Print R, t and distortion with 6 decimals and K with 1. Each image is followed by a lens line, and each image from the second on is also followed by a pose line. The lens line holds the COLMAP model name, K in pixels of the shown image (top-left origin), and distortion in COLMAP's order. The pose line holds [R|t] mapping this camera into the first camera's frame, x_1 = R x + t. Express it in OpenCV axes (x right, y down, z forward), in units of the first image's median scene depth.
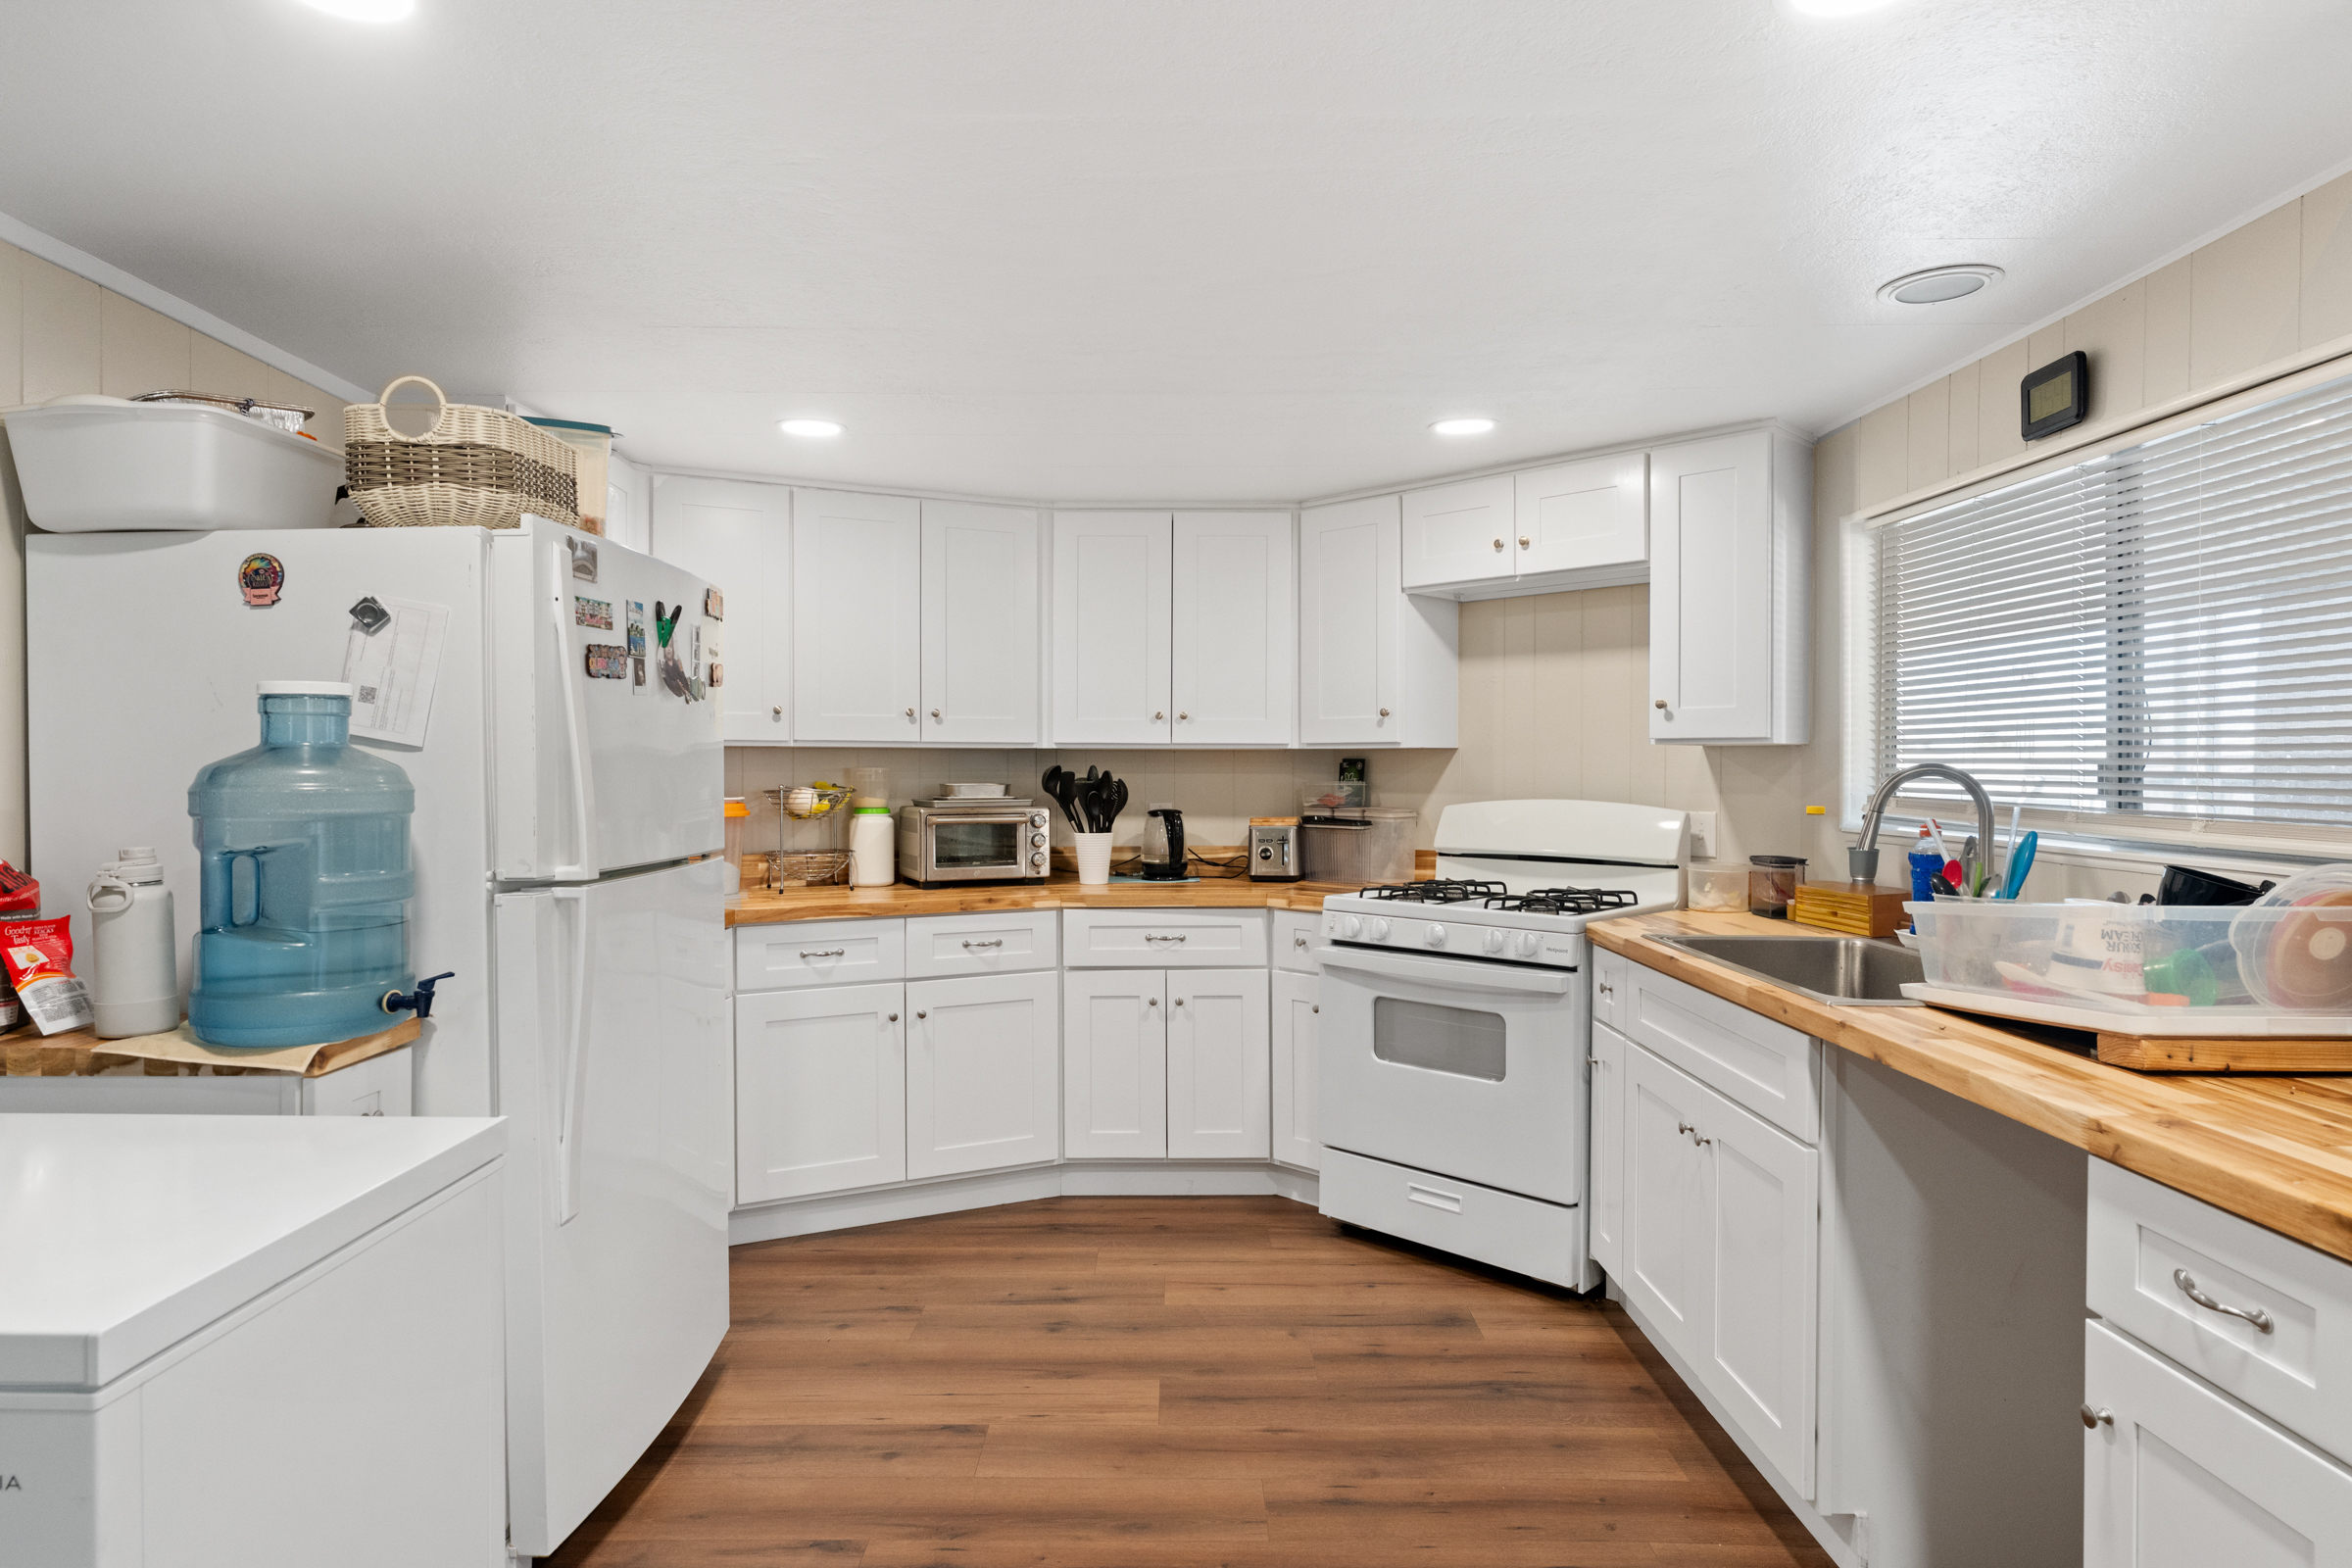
lens RADIAL K [[1324.7, 0, 1176.0], [0, 1324.7, 782.1], [0, 0, 1]] dist [0.005276, -0.002399]
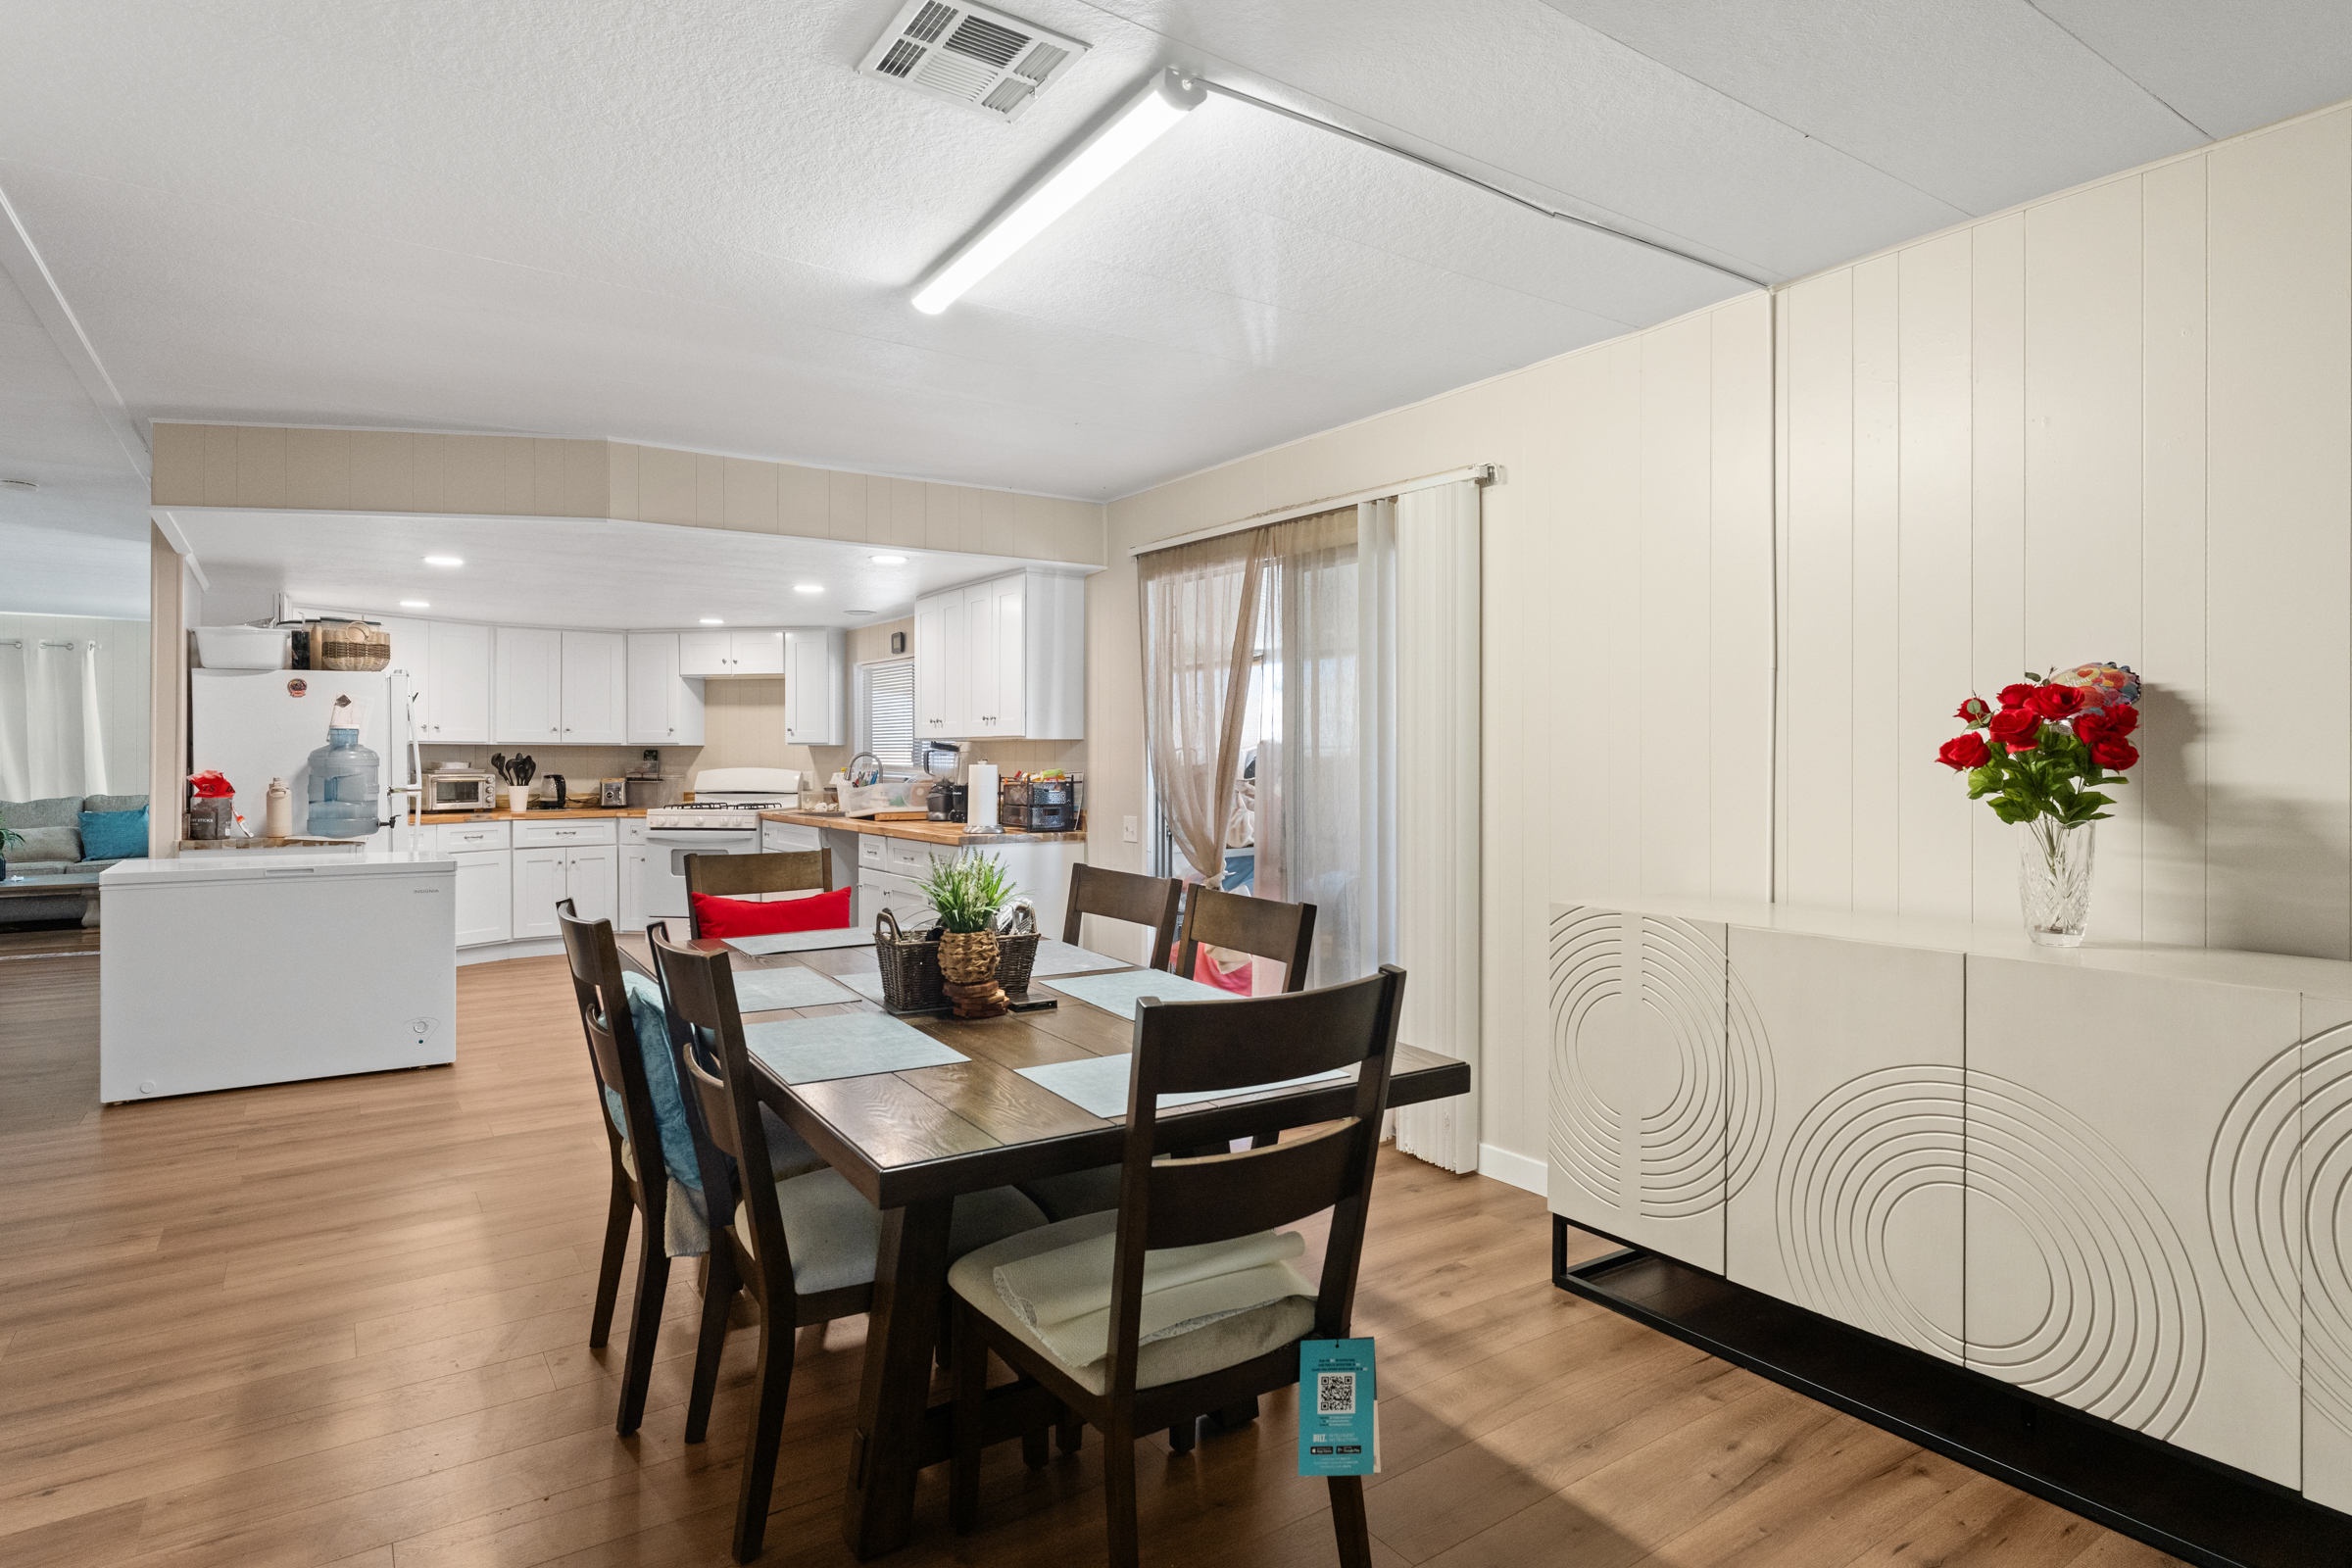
lens RADIAL K [[1249.0, 0, 1174.2], [0, 1249.0, 753.5], [0, 0, 1]] dist [0.003879, 0.000559]
pose [[0.825174, 0.001208, 0.564878, -0.359326], [0.008389, 0.999861, -0.014393, 0.027303], [-0.564817, 0.016616, 0.825049, -1.314530]]
